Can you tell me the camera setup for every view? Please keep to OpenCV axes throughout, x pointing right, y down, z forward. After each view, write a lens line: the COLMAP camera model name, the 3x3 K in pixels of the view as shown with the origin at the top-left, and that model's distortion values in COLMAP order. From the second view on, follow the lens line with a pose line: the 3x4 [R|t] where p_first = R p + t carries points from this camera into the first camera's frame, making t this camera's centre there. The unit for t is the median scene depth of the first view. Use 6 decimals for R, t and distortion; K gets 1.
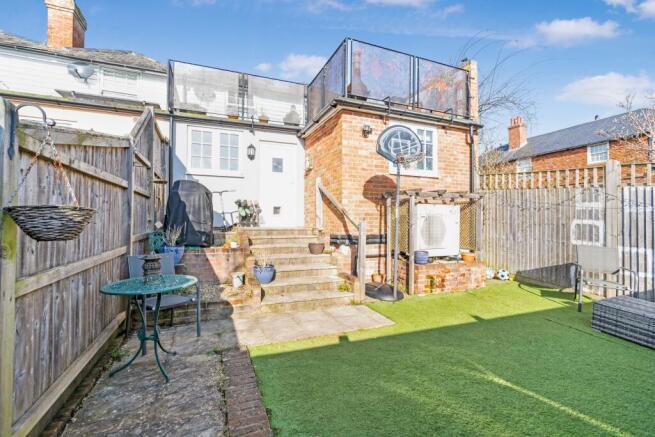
lens RADIAL K [[299.3, 0, 327.7], [0, 299.3, 215.7], [0, 0, 1]] dist [-0.002563, 0.000404]
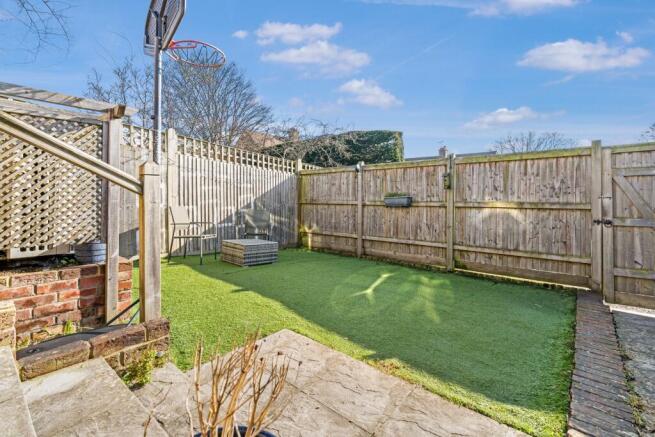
lens RADIAL K [[299.3, 0, 324.6], [0, 299.3, 196.7], [0, 0, 1]] dist [-0.002563, 0.000404]
pose [[-0.447615, -0.001723, 0.894225, -0.318364], [-0.004010, 0.999992, -0.000080, 0.066626], [-0.894218, -0.003622, -0.447618, 1.010890]]
